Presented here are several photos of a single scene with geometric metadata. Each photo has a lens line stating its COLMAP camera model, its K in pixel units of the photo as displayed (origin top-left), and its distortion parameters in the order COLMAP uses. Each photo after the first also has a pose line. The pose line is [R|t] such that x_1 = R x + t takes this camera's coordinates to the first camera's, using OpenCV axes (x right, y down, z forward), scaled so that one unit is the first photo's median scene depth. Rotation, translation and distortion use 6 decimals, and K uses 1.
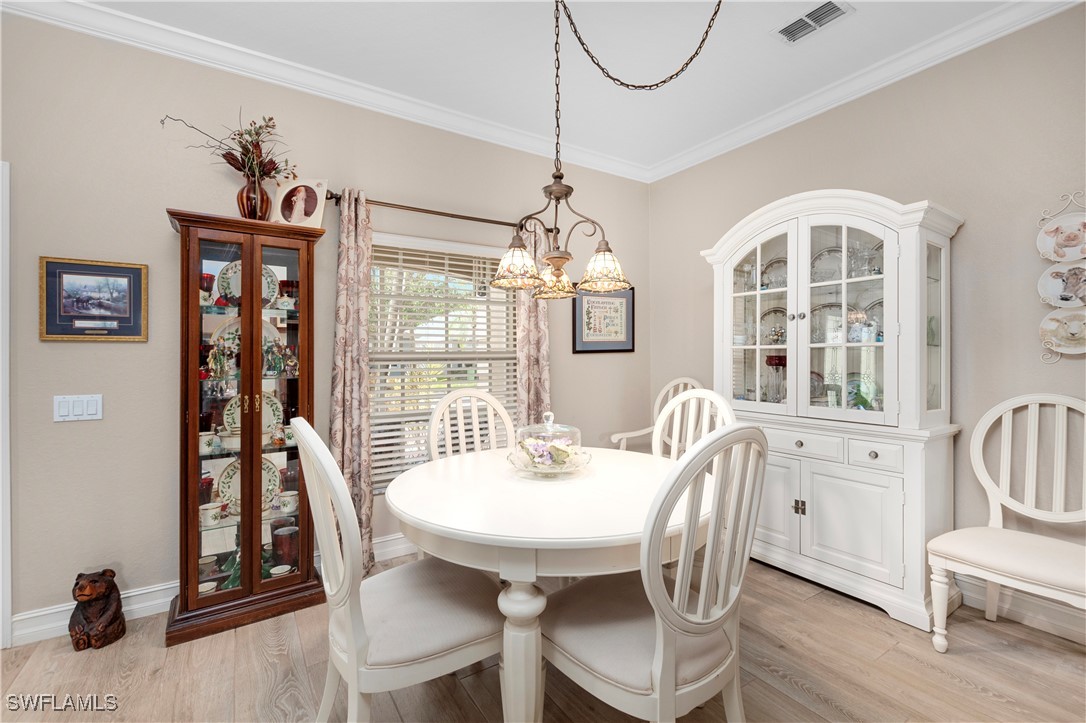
lens RADIAL K [[472.7, 0, 543.7], [0, 472.7, 354.9], [0, 0, 1]] dist [0.005120, -0.000997]
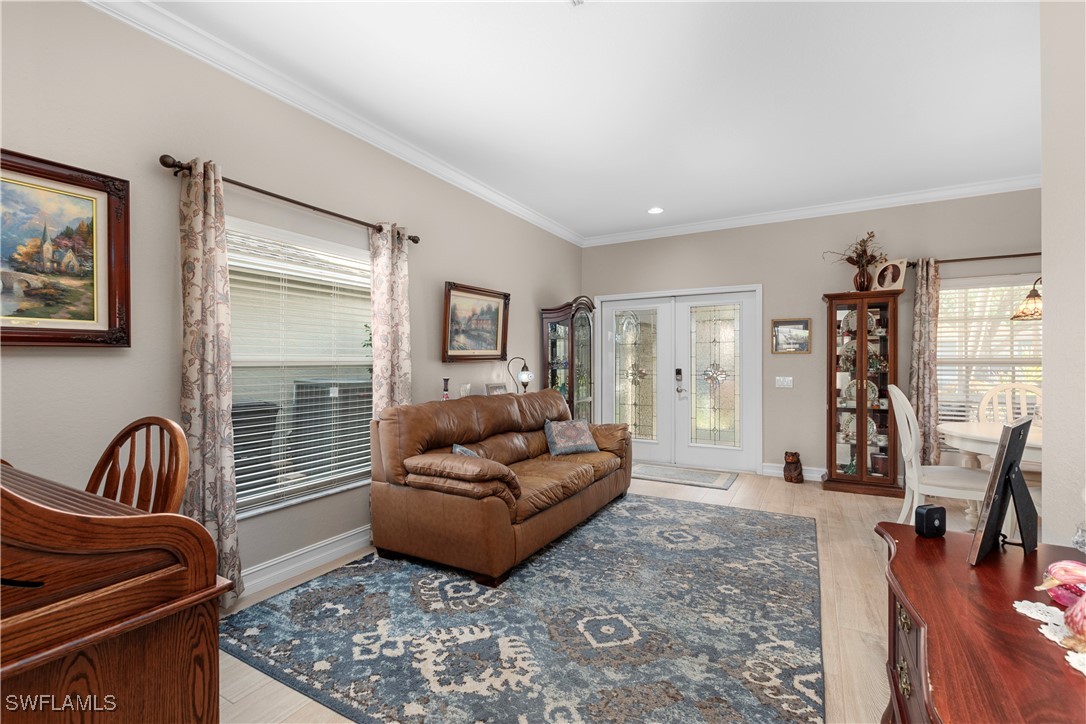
lens RADIAL K [[472.7, 0, 547.8], [0, 472.7, 360.6], [0, 0, 1]] dist [0.005120, -0.000997]
pose [[0.451233, 0.001647, -0.892405, 0.511838], [-0.003840, 0.999993, -0.000096, 0.008495], [0.892398, 0.003471, 0.451236, -0.977303]]
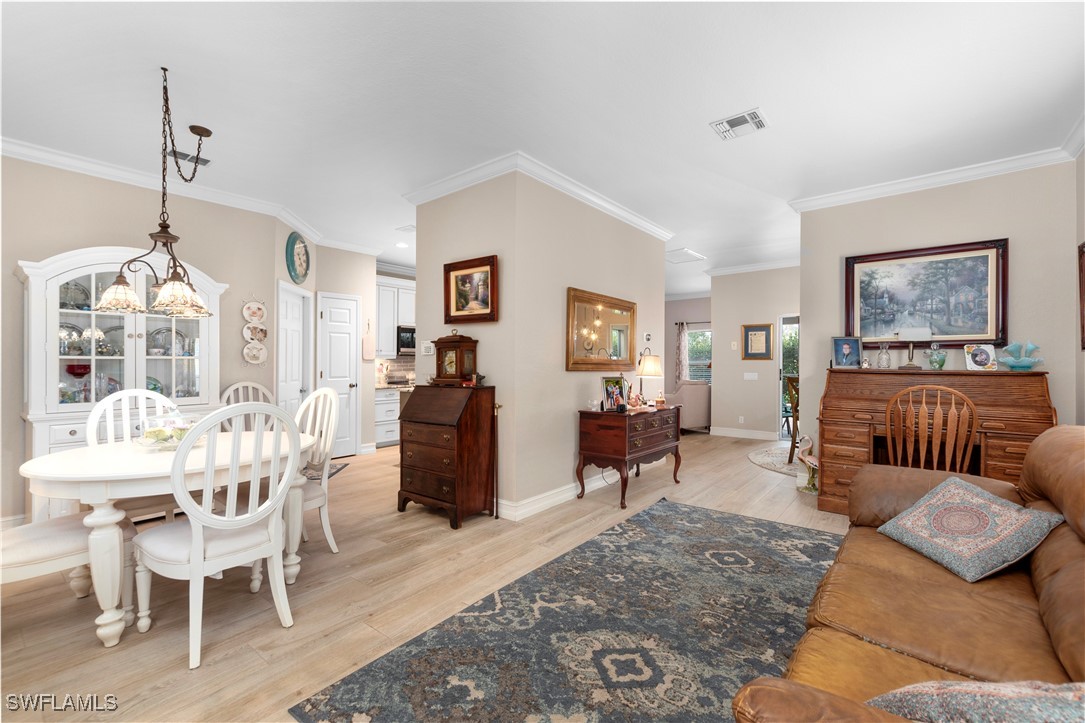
lens RADIAL K [[472.2, 0, 540.6], [0, 472.2, 363.5], [0, 0, 1]] dist [0.005120, -0.000997]
pose [[-0.296115, 0.007141, 0.955126, -1.209717], [0.009238, 0.999947, -0.004612, 0.015607], [-0.955108, 0.007458, -0.296165, 0.314005]]
